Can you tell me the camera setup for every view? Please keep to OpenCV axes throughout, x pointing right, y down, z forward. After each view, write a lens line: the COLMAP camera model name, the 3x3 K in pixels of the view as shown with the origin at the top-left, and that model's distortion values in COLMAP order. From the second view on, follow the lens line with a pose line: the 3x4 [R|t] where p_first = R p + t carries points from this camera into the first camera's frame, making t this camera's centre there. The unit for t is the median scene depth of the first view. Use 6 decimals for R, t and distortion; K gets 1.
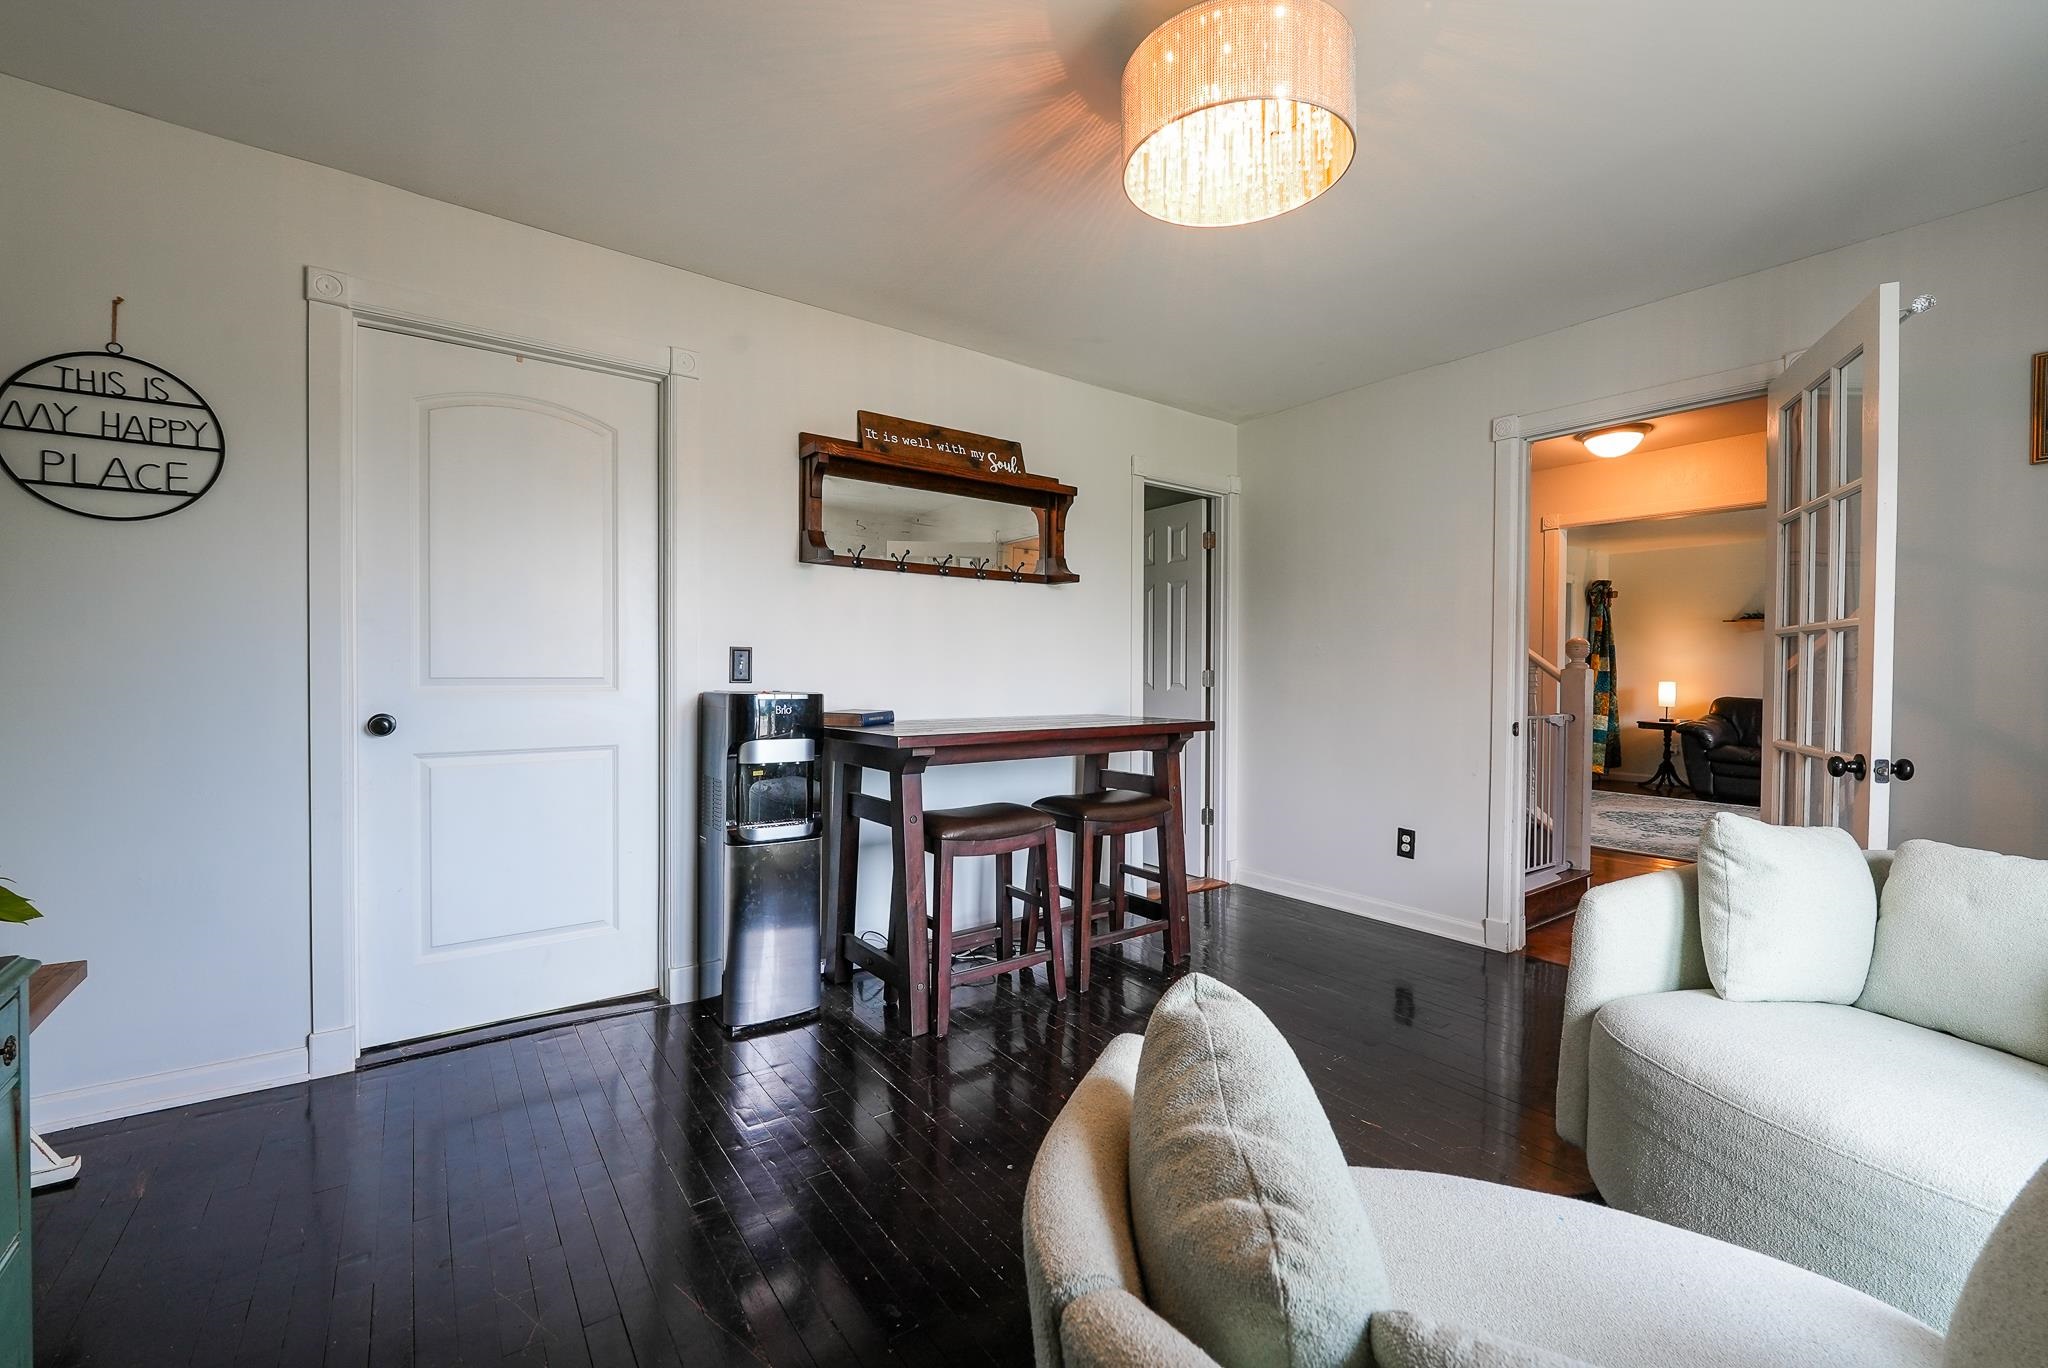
lens RADIAL K [[830.5, 0, 1020.8], [0, 830.5, 682.6], [0, 0, 1]] dist [-0.002907, -0.005493]
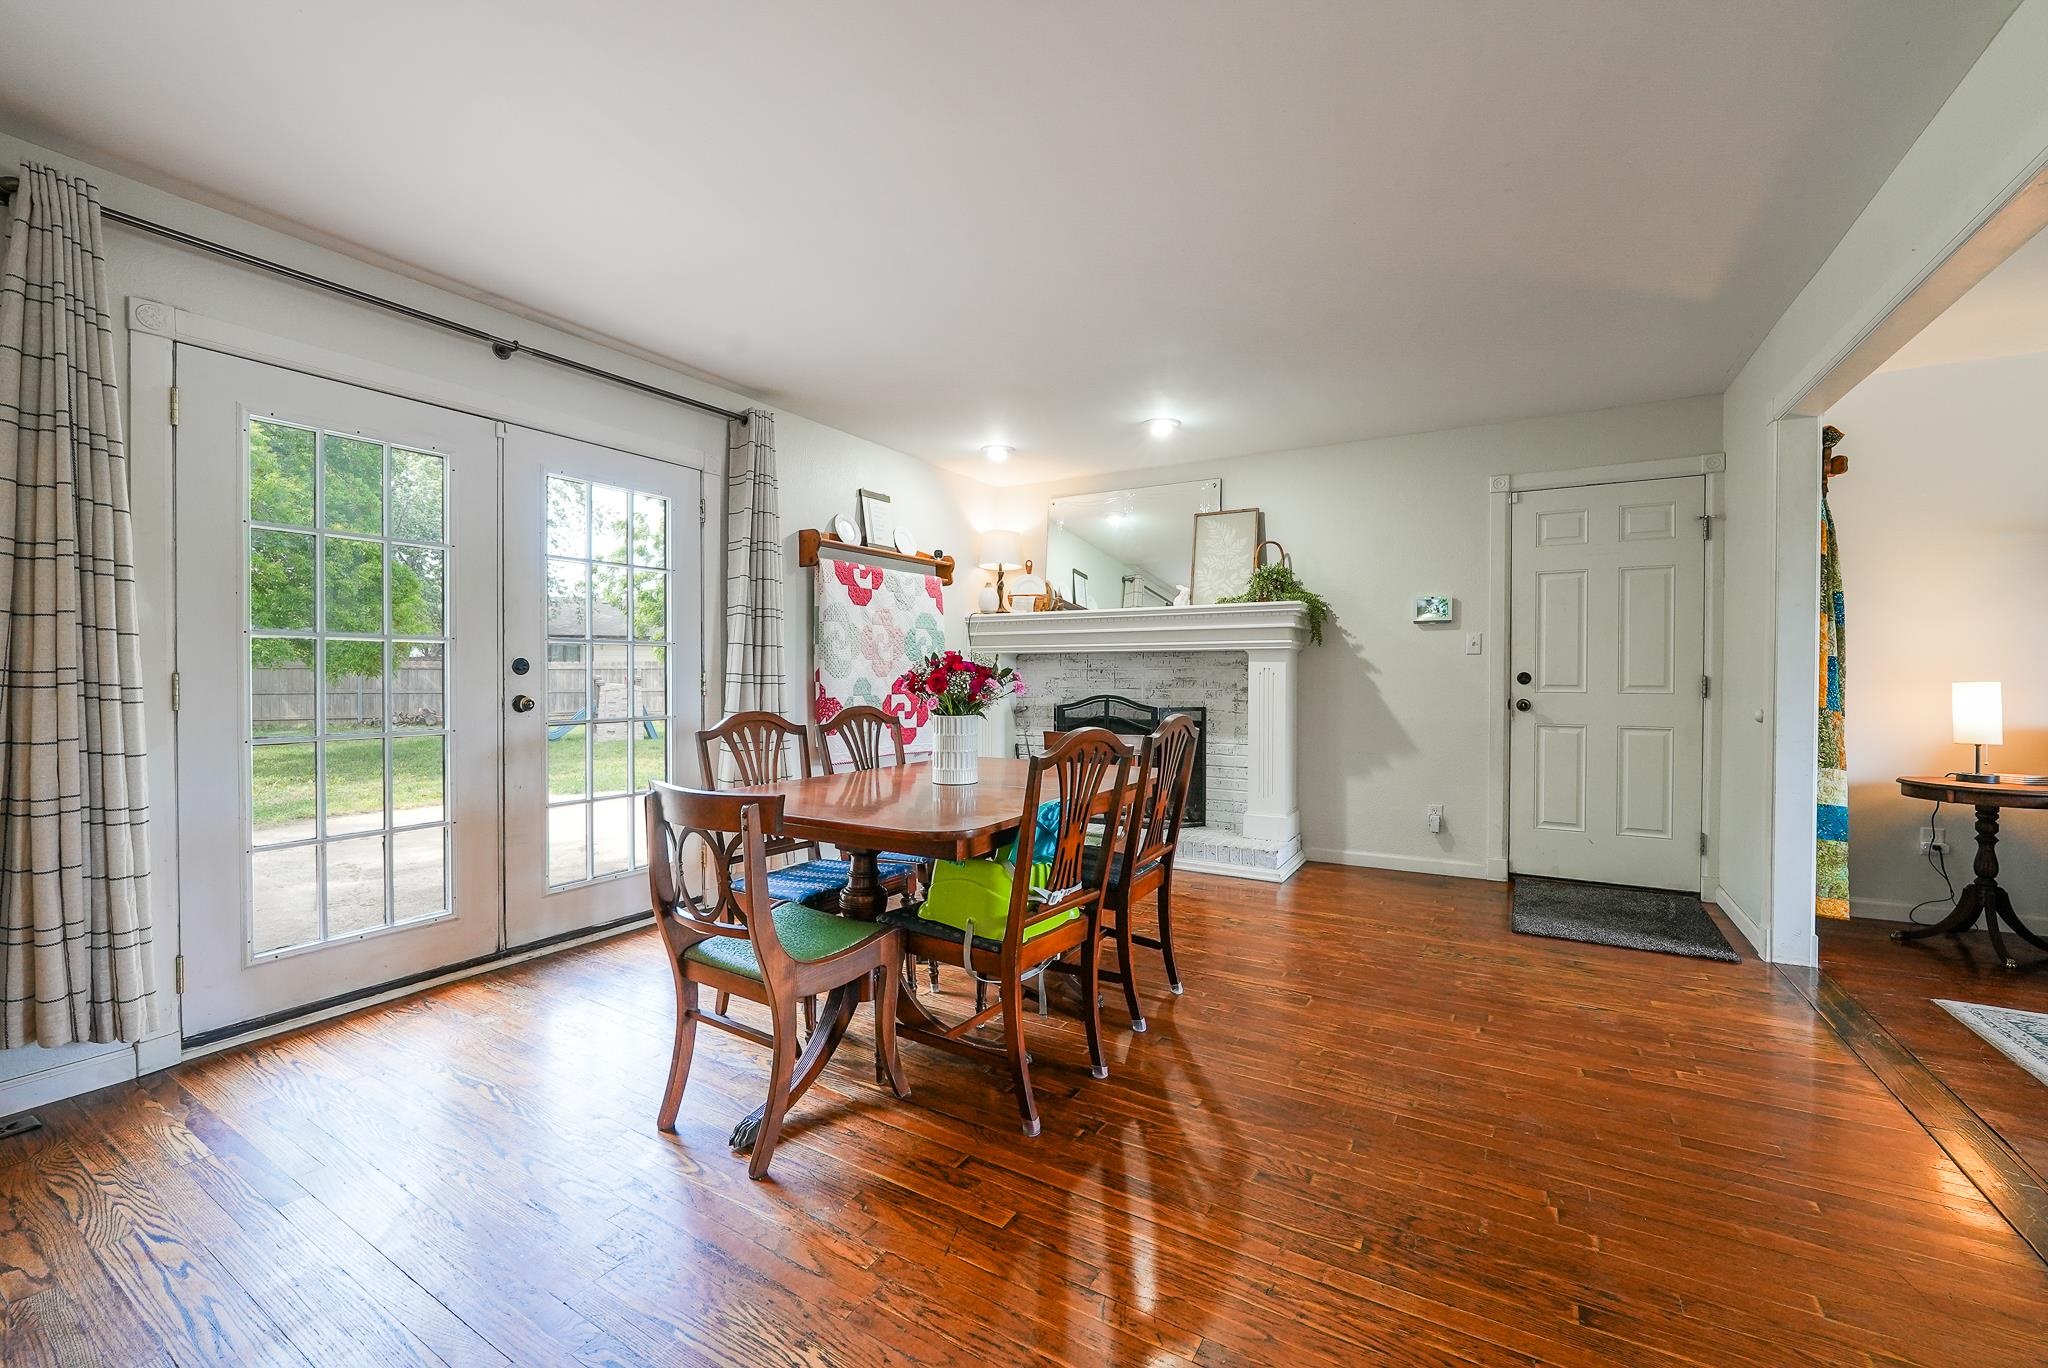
lens RADIAL K [[830.5, 0, 1020.8], [0, 830.5, 682.6], [0, 0, 1]] dist [-0.002907, -0.005493]
pose [[0.918597, -0.012689, 0.394991, 0.197608], [0.012576, 0.999917, 0.002875, -0.006935], [-0.394995, 0.002327, 0.918680, 0.797641]]
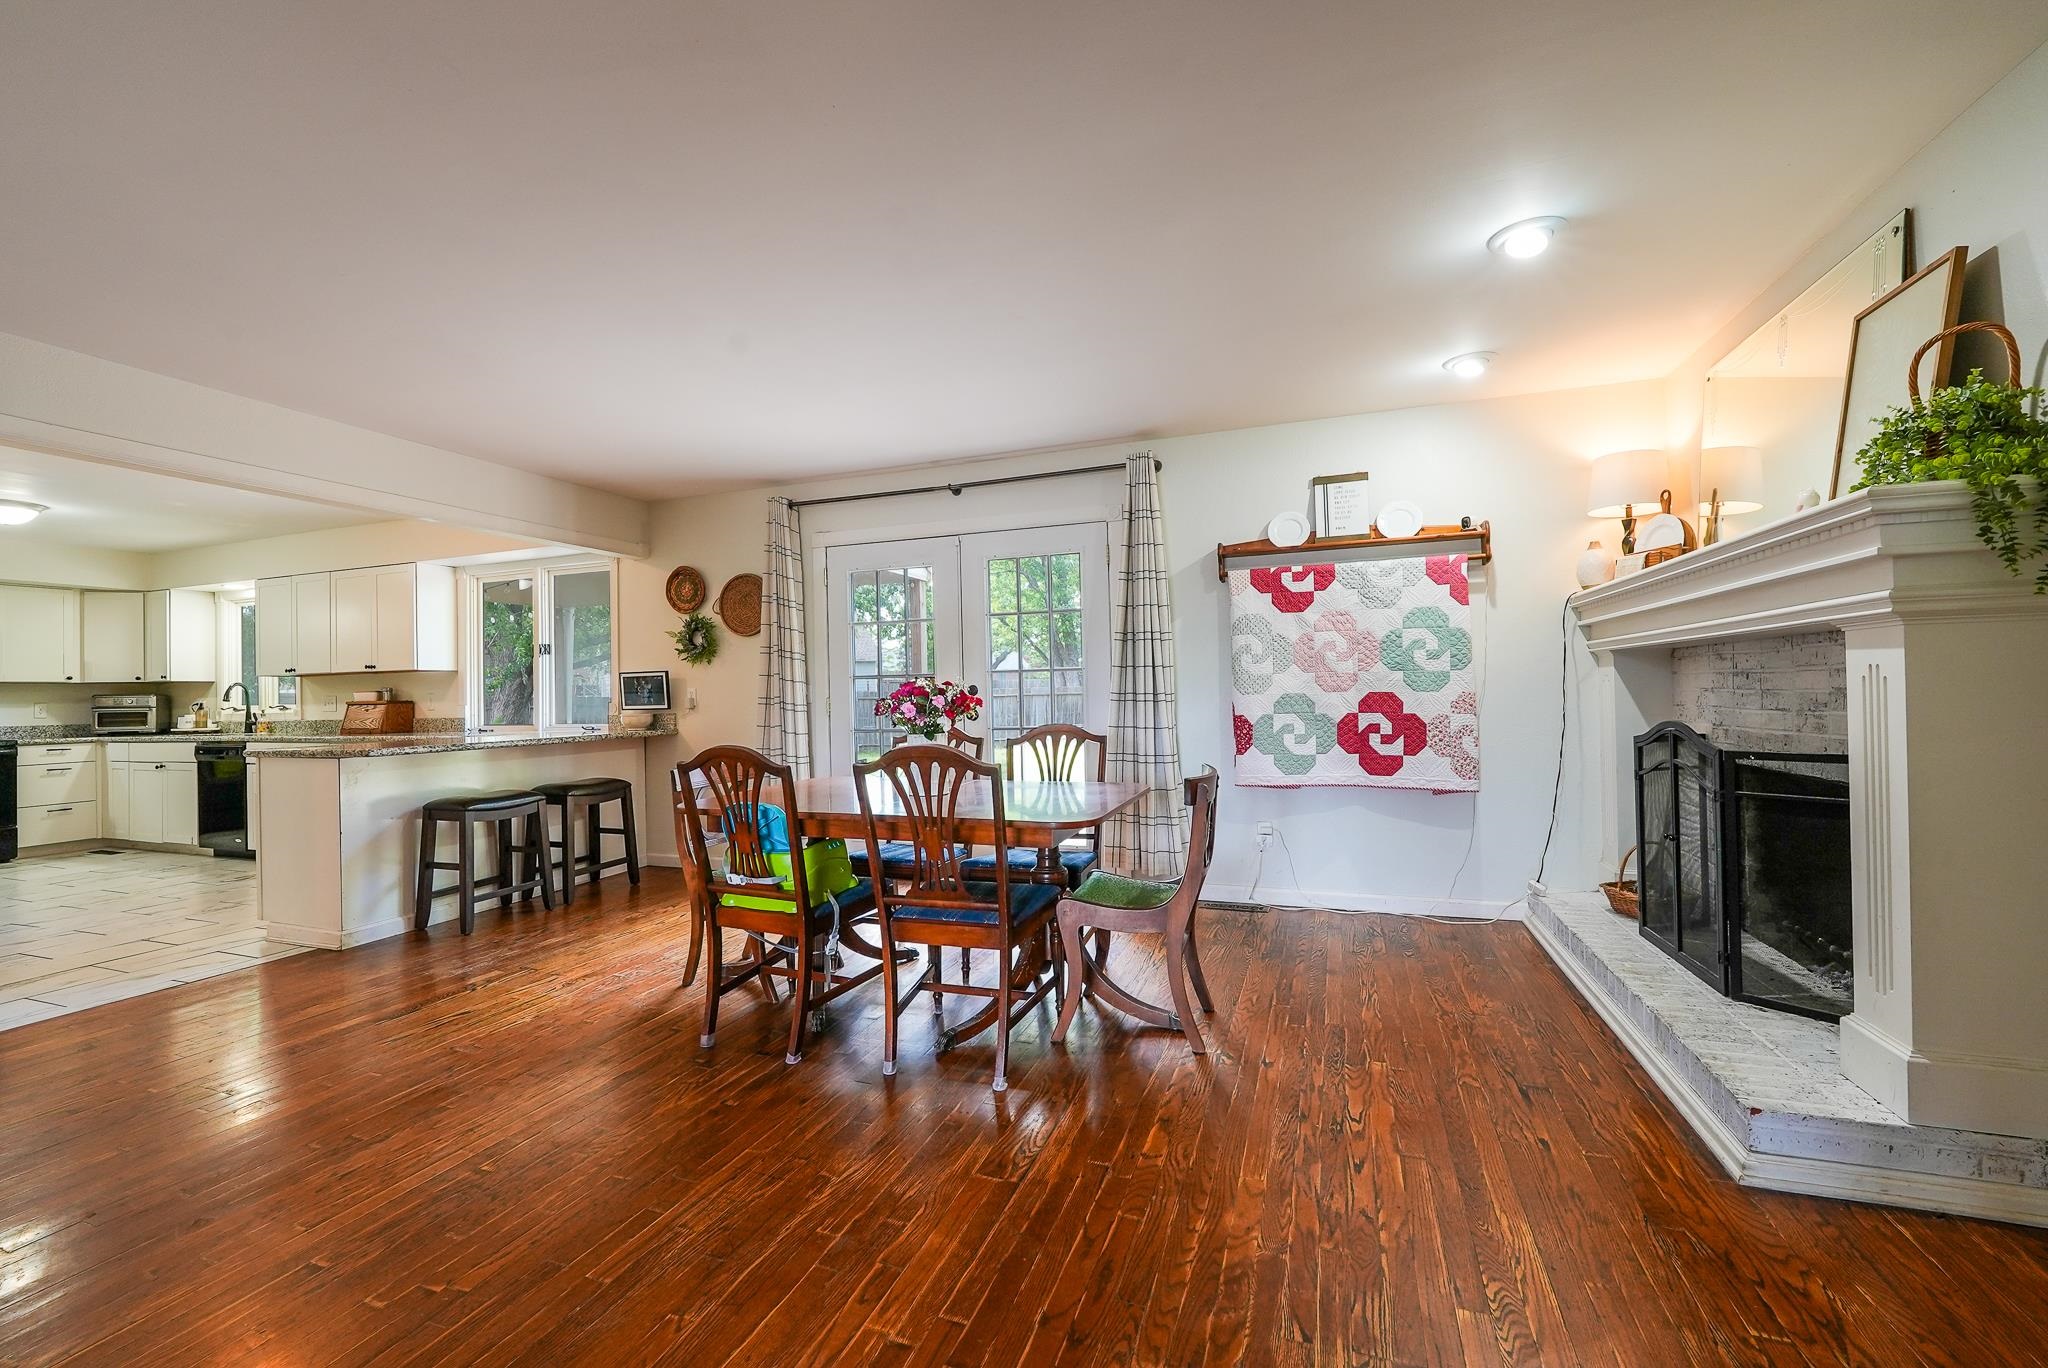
lens RADIAL K [[834.1, 0, 1022.7], [0, 834.1, 681.0], [0, 0, 1]] dist [-0.009997, -0.000319]
pose [[0.561027, -0.031615, -0.827193, 0.620548], [0.015098, 0.999495, -0.027961, -0.006016], [0.827660, 0.003198, 0.561221, 0.933279]]
